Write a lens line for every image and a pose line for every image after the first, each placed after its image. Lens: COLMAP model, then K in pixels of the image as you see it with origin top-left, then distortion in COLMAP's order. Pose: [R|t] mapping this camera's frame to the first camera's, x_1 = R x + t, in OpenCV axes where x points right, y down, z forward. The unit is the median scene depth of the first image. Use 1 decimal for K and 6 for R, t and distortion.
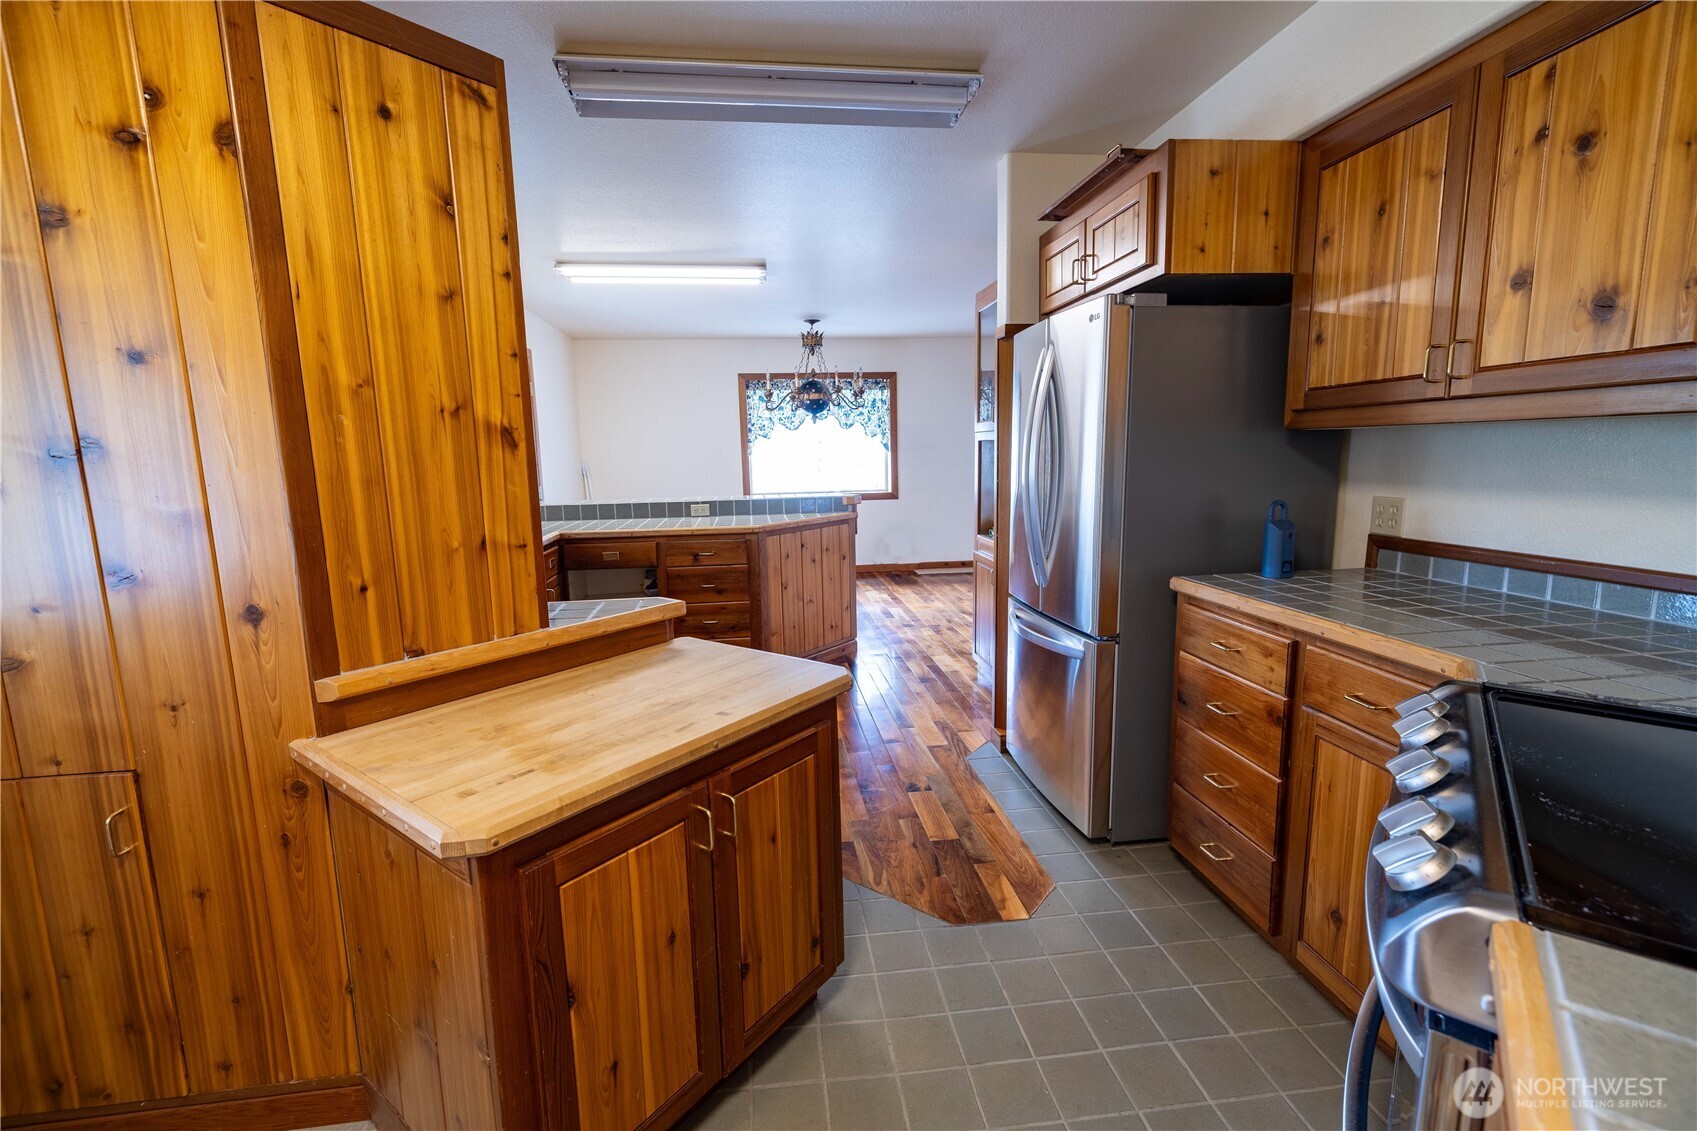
lens RADIAL K [[715.3, 0, 843.0], [0, 715.3, 559.7], [0, 0, 1]] dist [-0.001396, 0.000691]
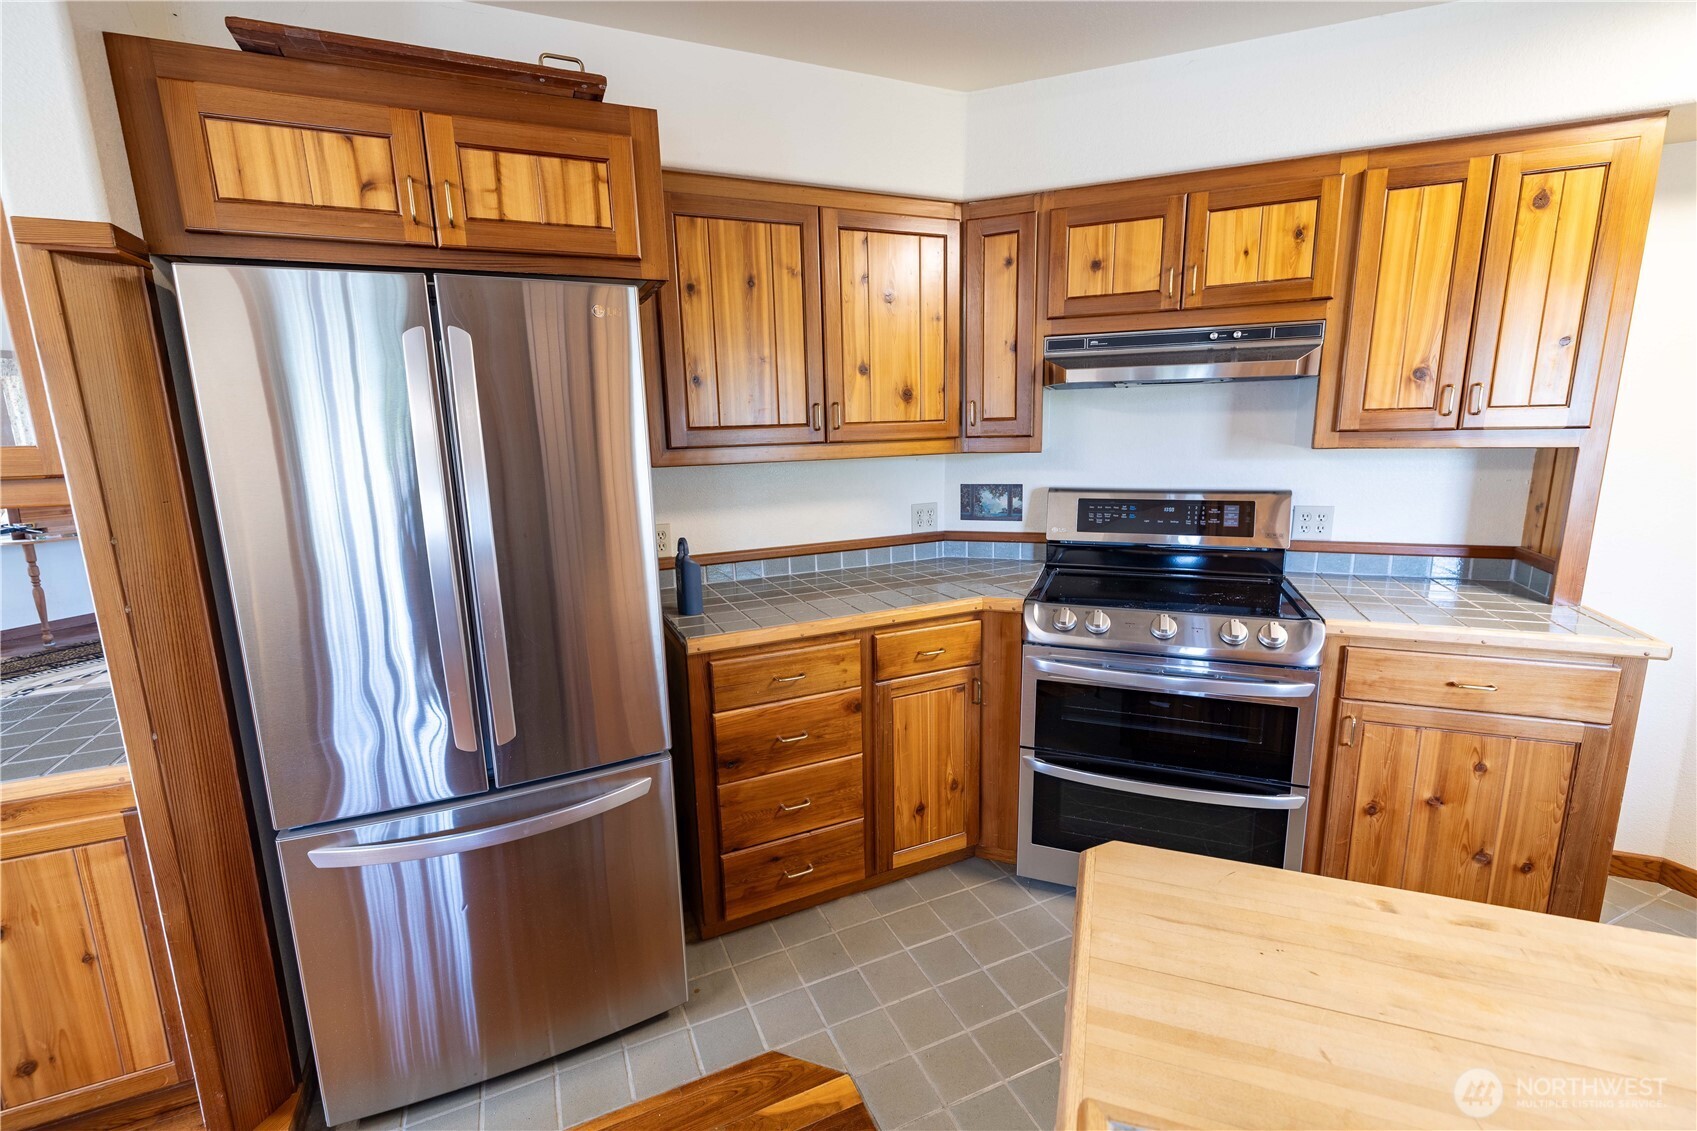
lens RADIAL K [[715.3, 0, 843.0], [0, 715.3, 559.7], [0, 0, 1]] dist [-0.001396, 0.000691]
pose [[-0.276845, -0.148030, 0.949444, -0.485562], [0.177955, 0.963073, 0.202044, -0.260614], [-0.944293, 0.224893, -0.240280, 1.255309]]
